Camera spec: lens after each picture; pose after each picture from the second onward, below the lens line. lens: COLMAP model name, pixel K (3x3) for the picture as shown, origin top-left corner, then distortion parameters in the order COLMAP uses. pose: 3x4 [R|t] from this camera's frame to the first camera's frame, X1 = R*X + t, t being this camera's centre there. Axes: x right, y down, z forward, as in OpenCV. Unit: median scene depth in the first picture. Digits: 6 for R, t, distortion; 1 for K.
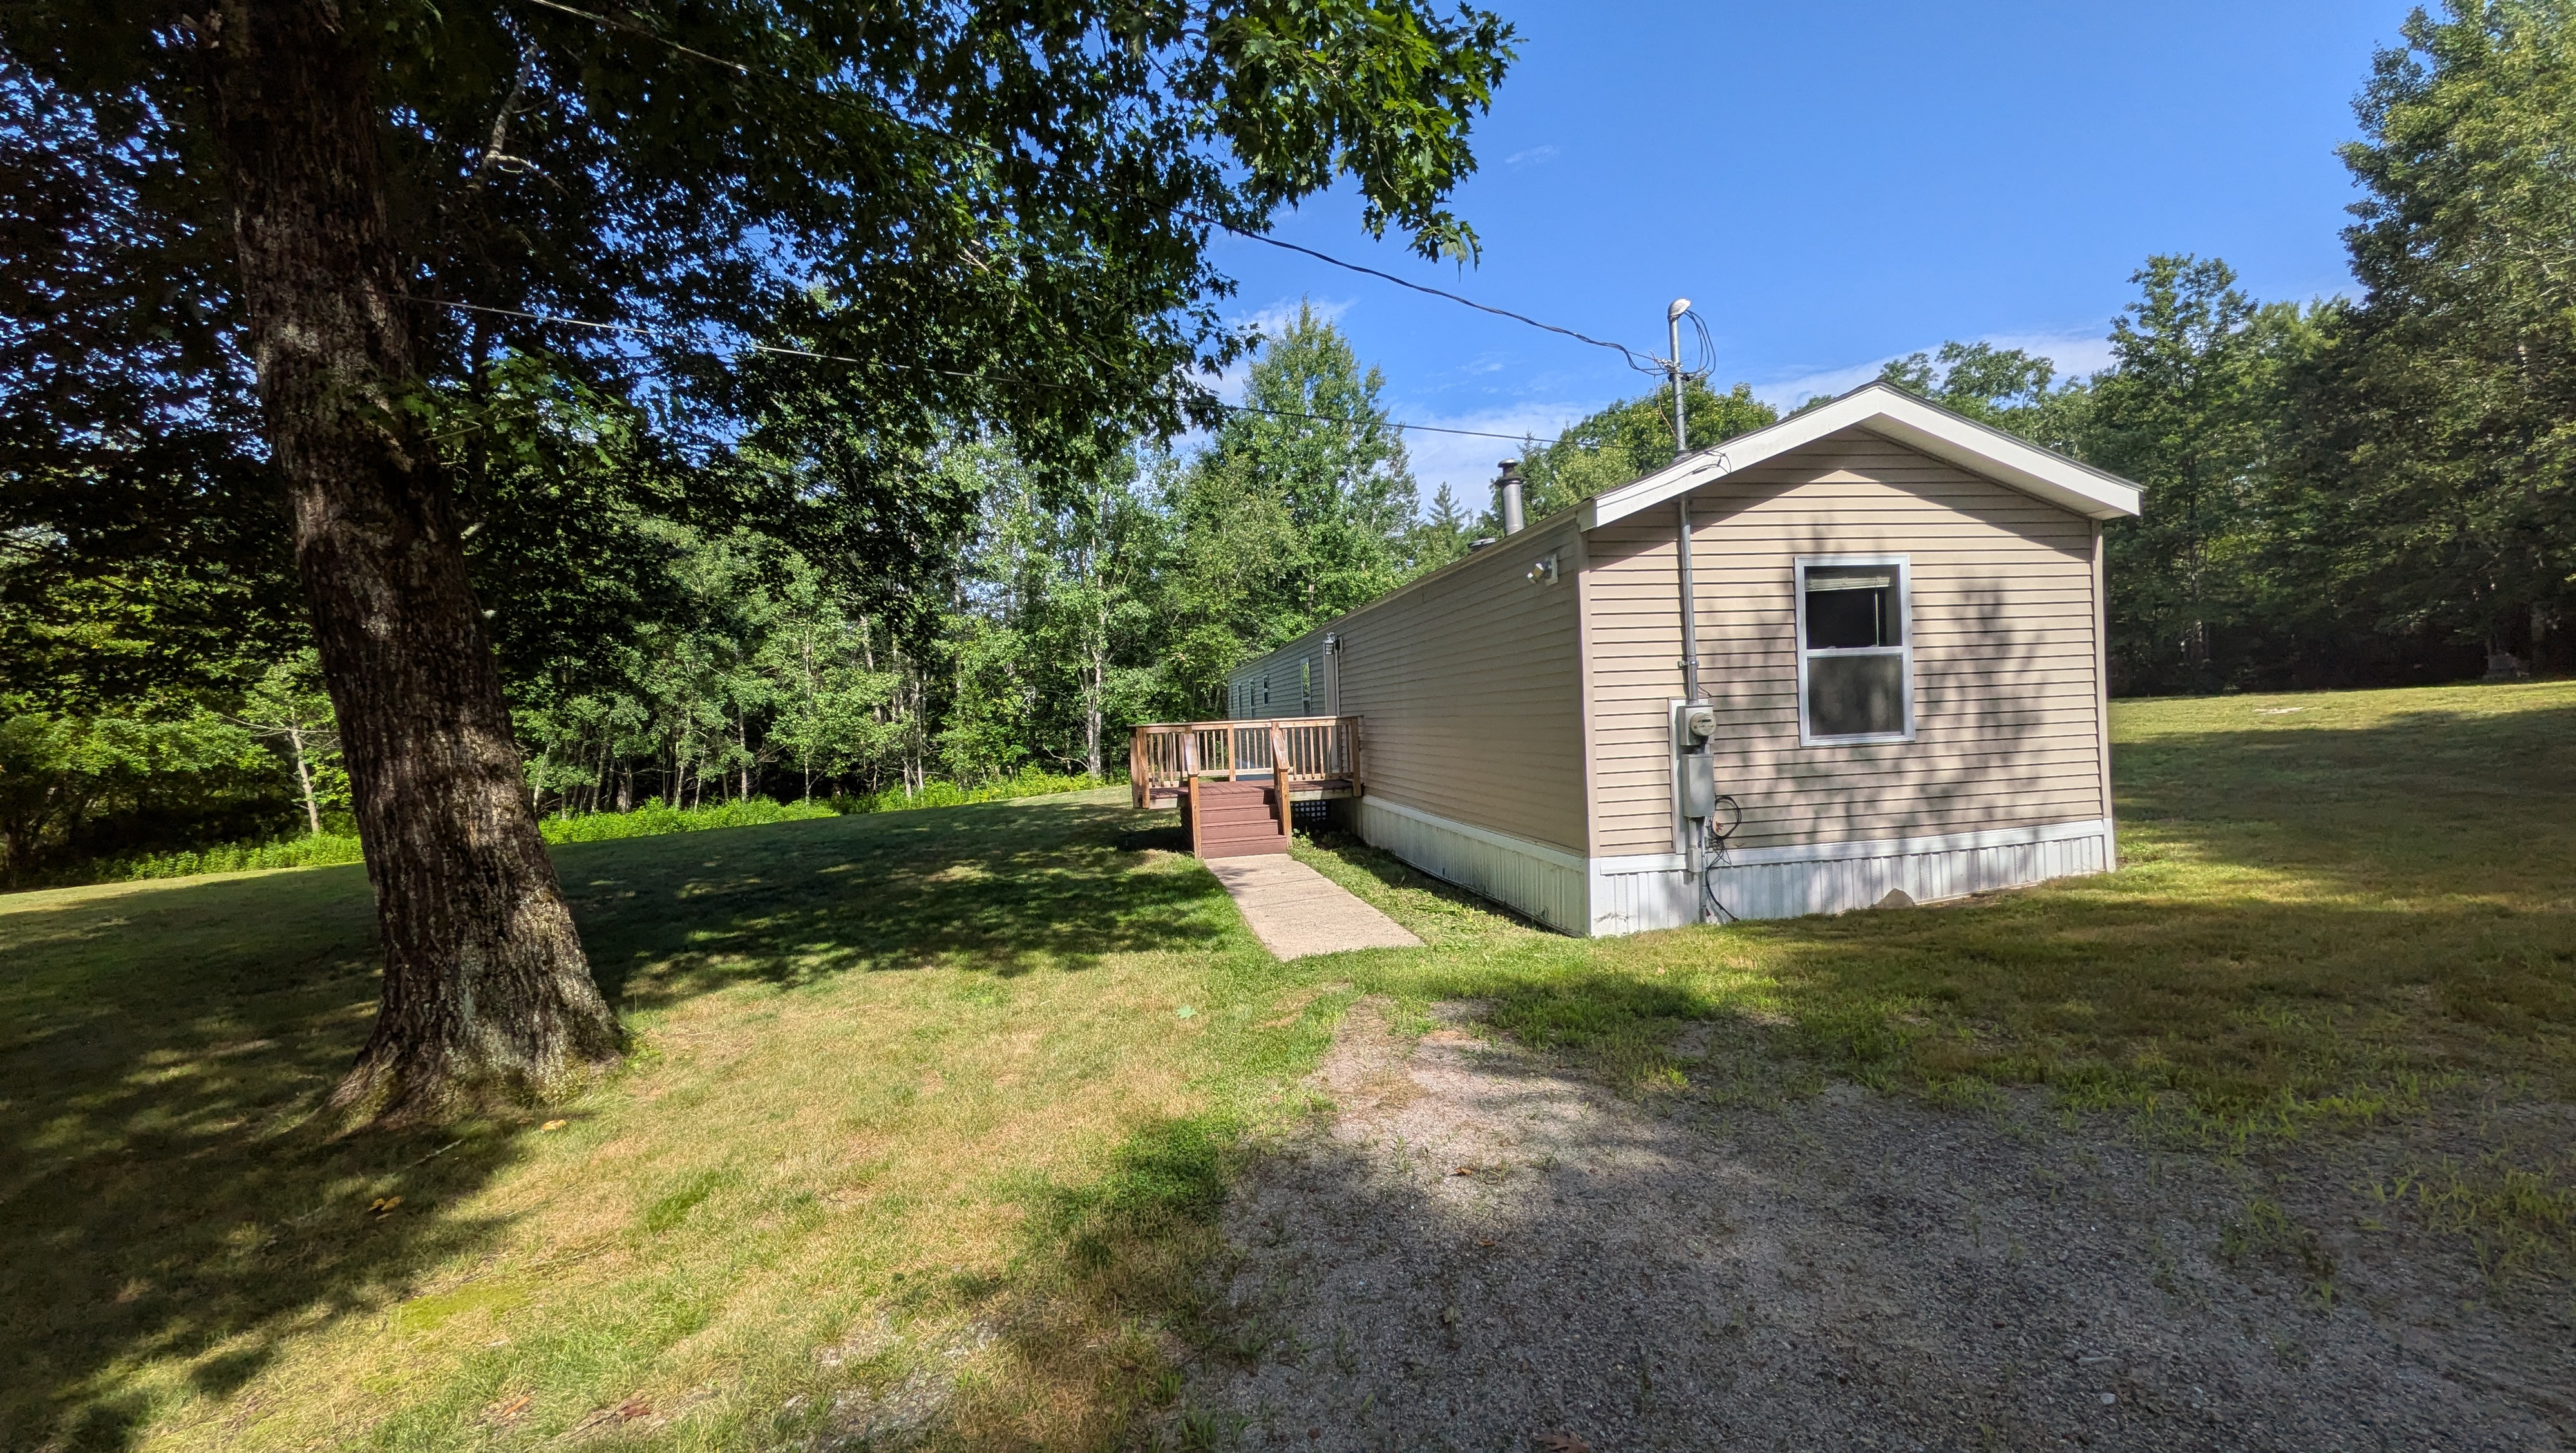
lens RADIAL K [[1012.1, 0, 1287.1], [0, 1012.1, 734.1], [0, 0, 1]] dist [0.015716, -0.003354]
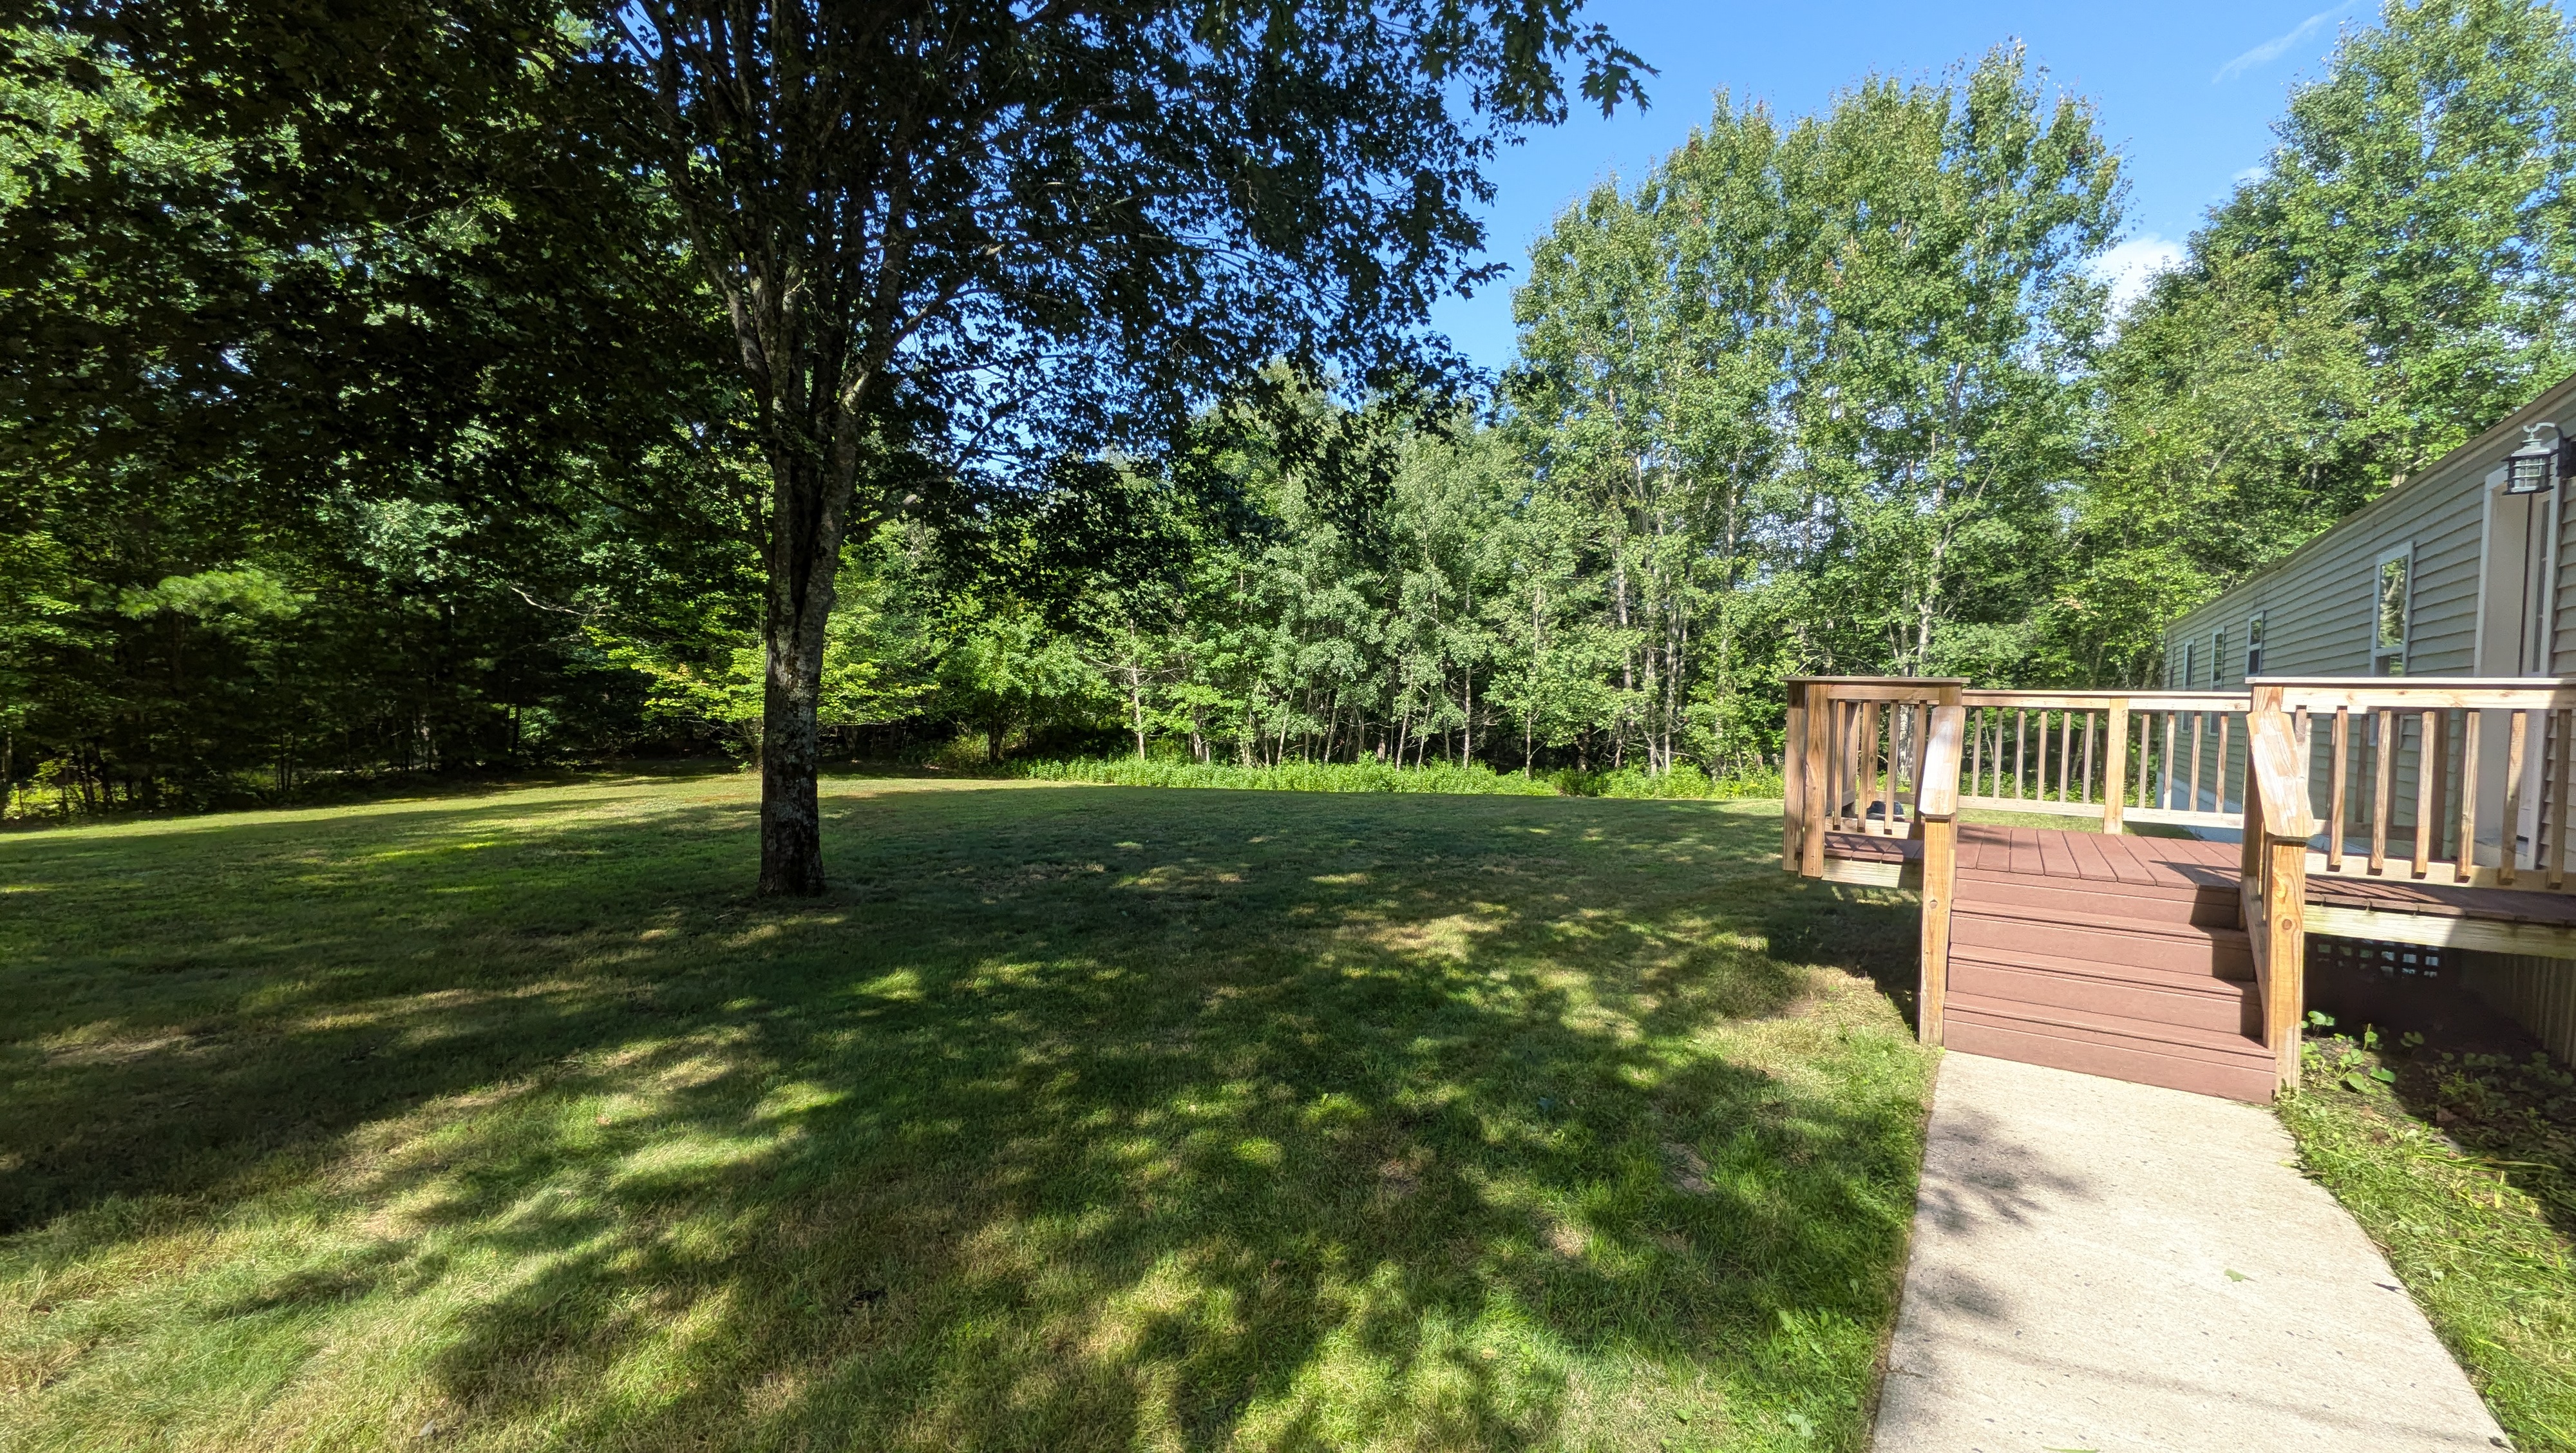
lens RADIAL K [[1012.1, 0, 1287.1], [0, 1012.1, 734.1], [0, 0, 1]] dist [0.015716, -0.003354]
pose [[0.707616, 0.078022, -0.702276, -0.000886], [-0.062067, 0.996907, 0.048217, 0.003051], [0.703866, 0.009469, 0.710270, 0.233429]]
